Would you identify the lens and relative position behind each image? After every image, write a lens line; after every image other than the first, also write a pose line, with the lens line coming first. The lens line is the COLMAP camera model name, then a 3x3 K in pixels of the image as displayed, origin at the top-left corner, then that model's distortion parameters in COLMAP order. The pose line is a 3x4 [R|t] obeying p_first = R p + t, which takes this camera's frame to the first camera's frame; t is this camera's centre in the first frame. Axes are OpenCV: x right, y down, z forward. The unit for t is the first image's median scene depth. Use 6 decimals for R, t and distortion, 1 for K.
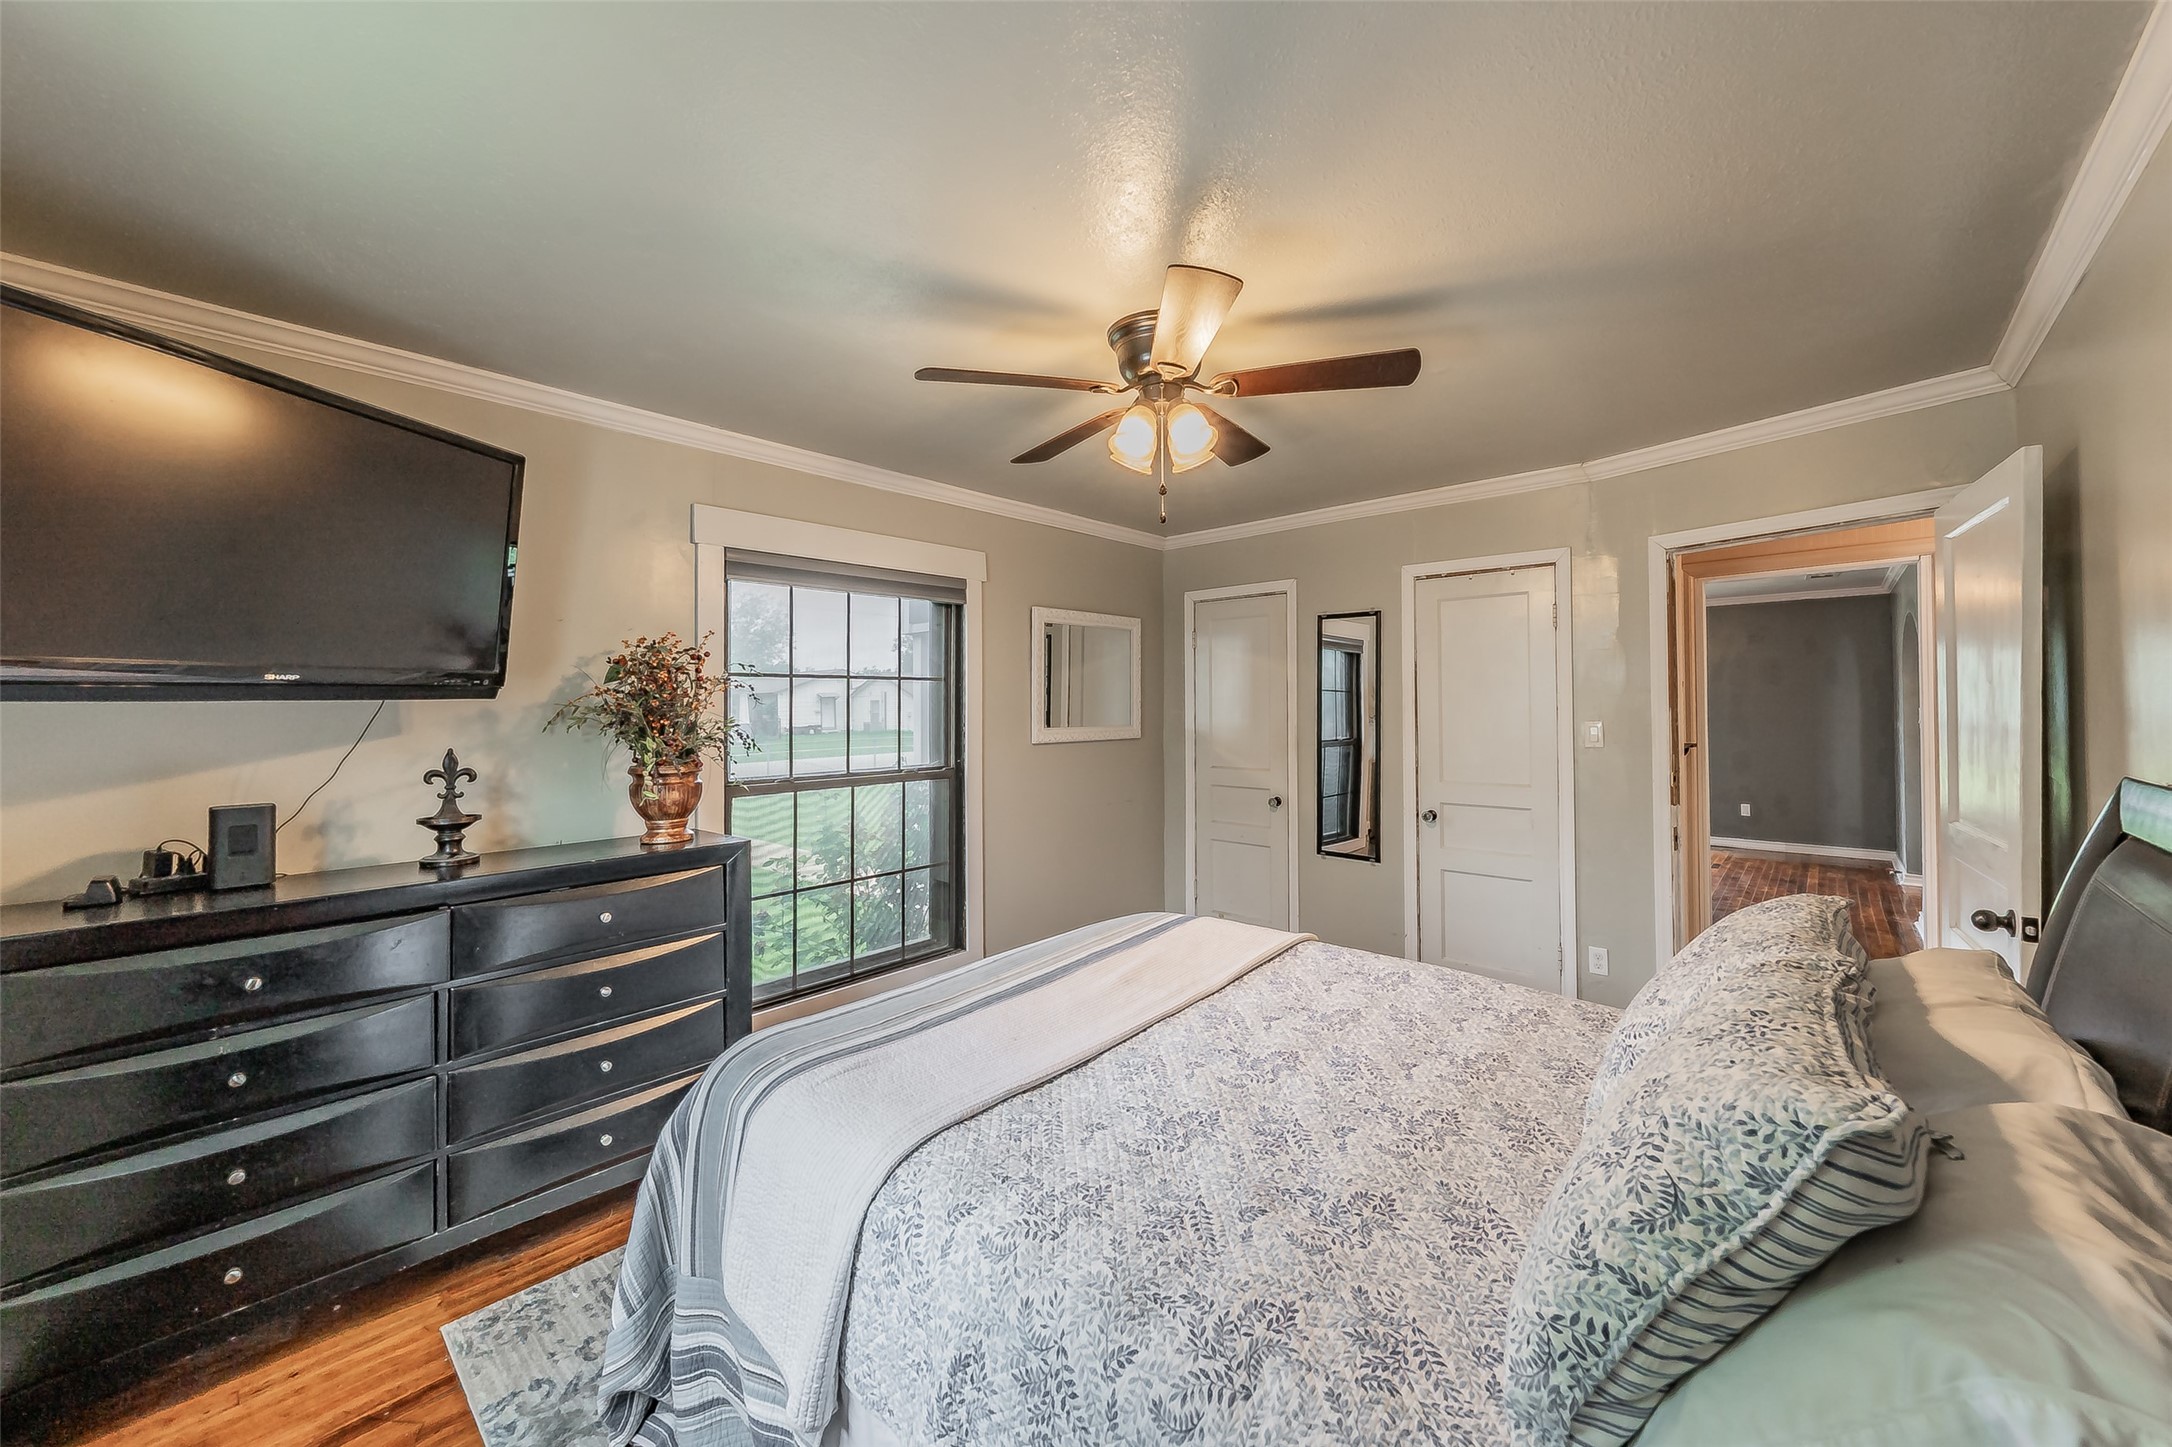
lens RADIAL K [[773.3, 0, 1103.0], [0, 773.3, 713.5], [0, 0, 1]] dist [-0.001213, -0.000137]
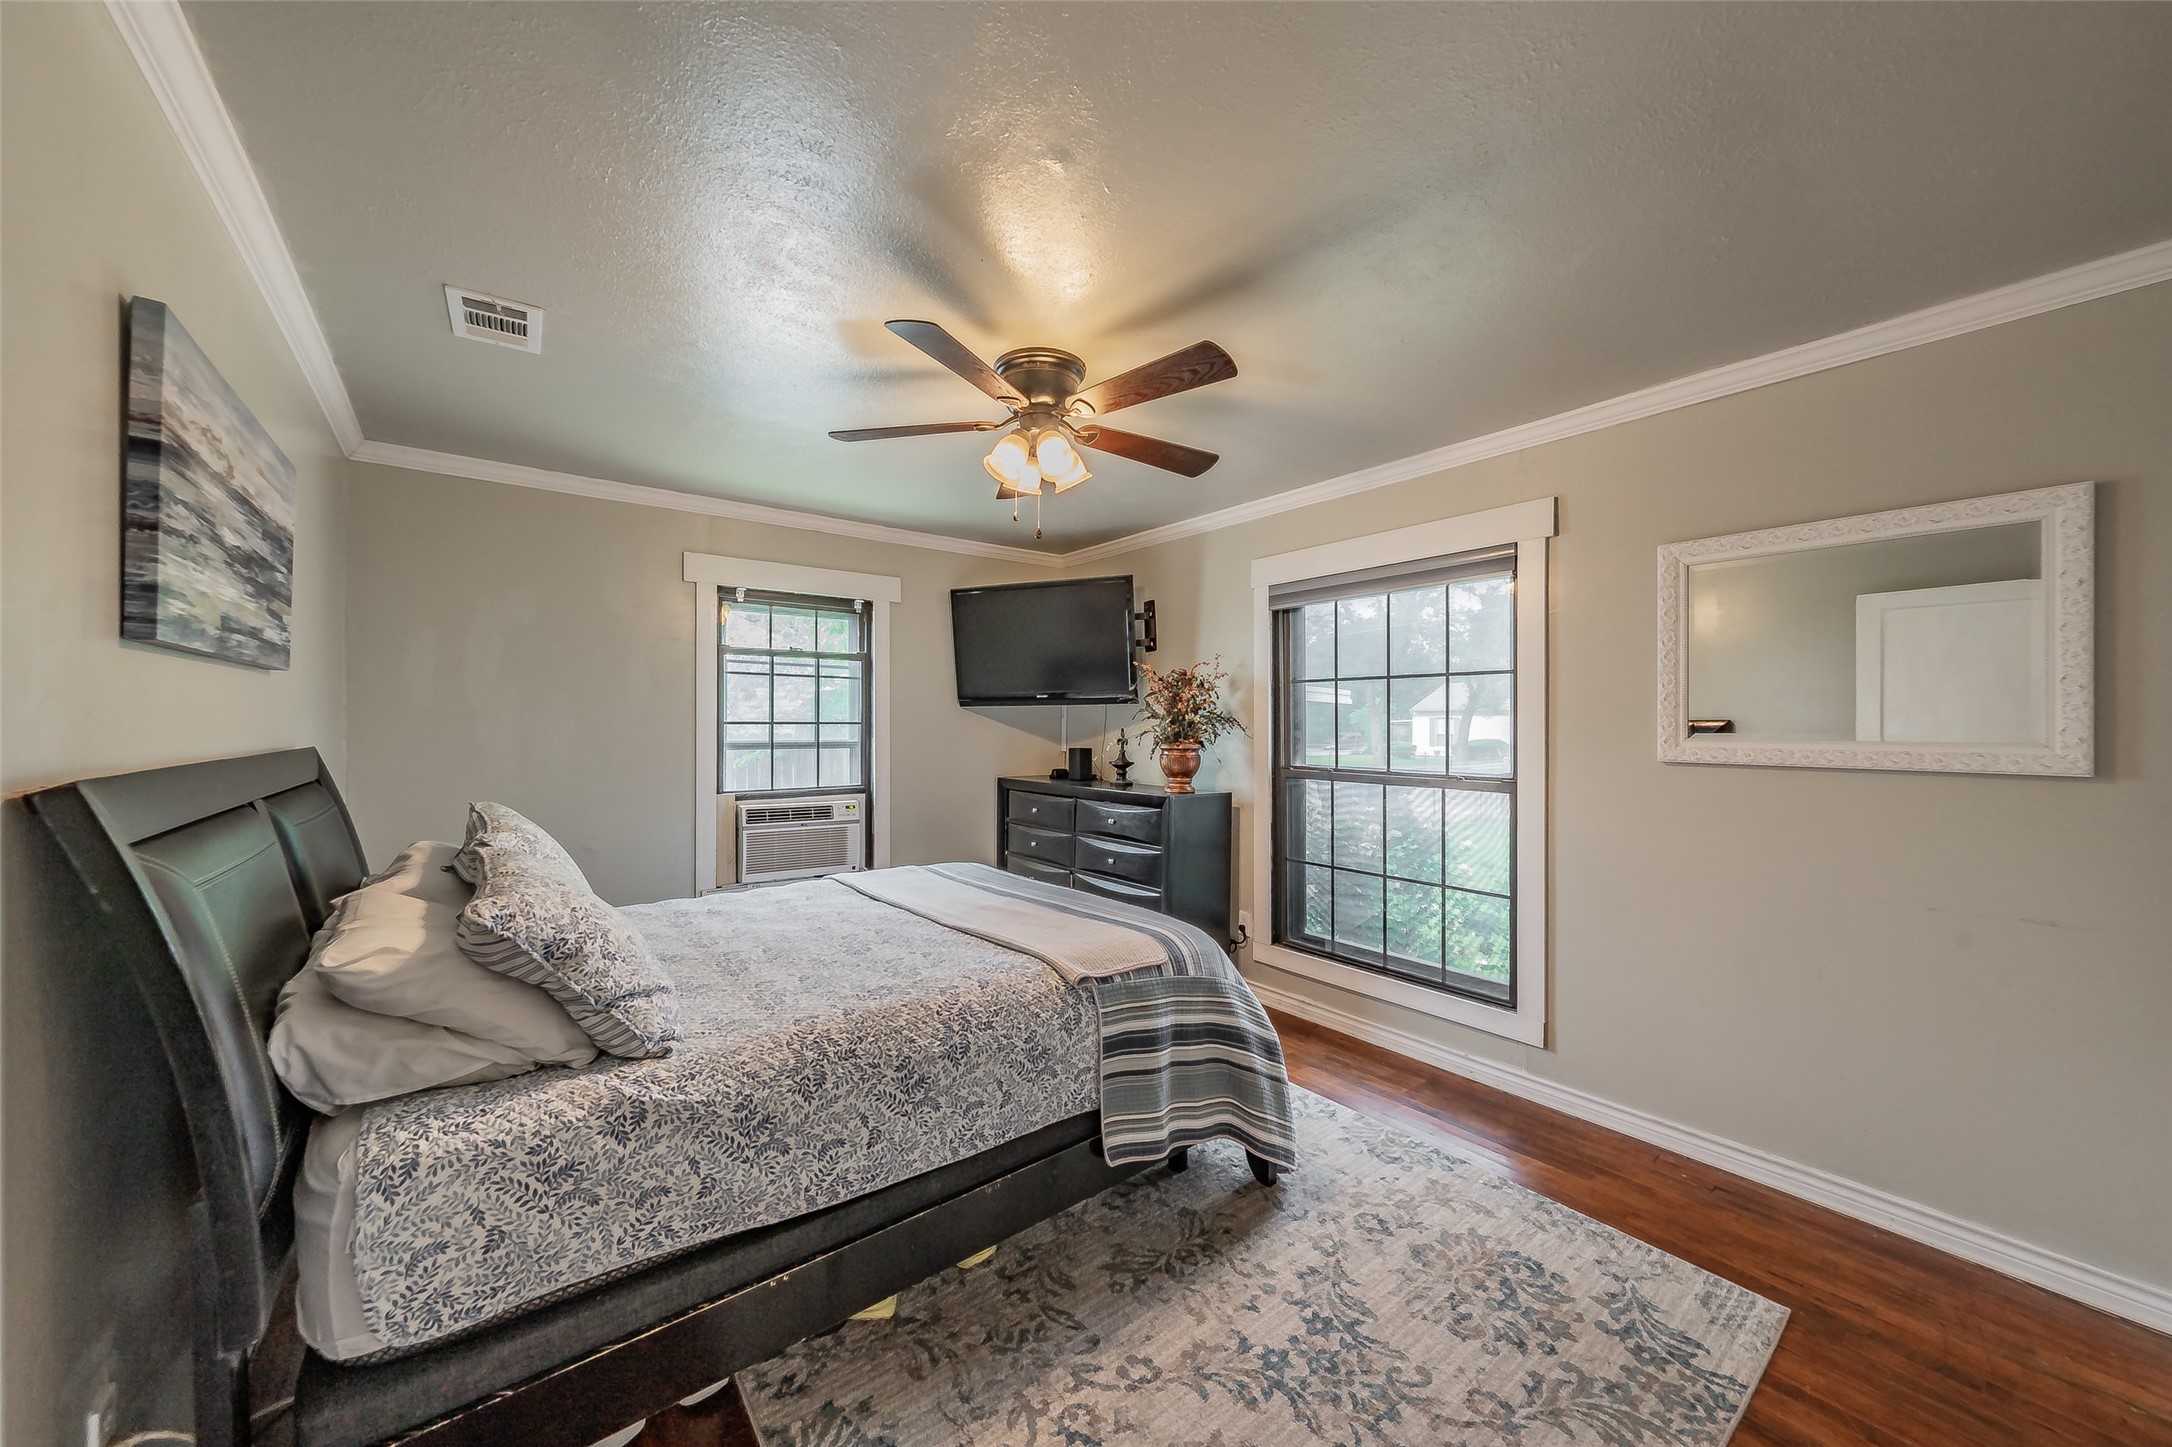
lens RADIAL K [[773.3, 0, 1103.0], [0, 773.3, 713.5], [0, 0, 1]] dist [-0.001213, -0.000137]
pose [[-0.180573, 0.004123, -0.983553, 0.800102], [-0.003411, 0.999983, 0.004818, -0.002437], [0.983556, 0.004225, -0.180556, 0.869549]]
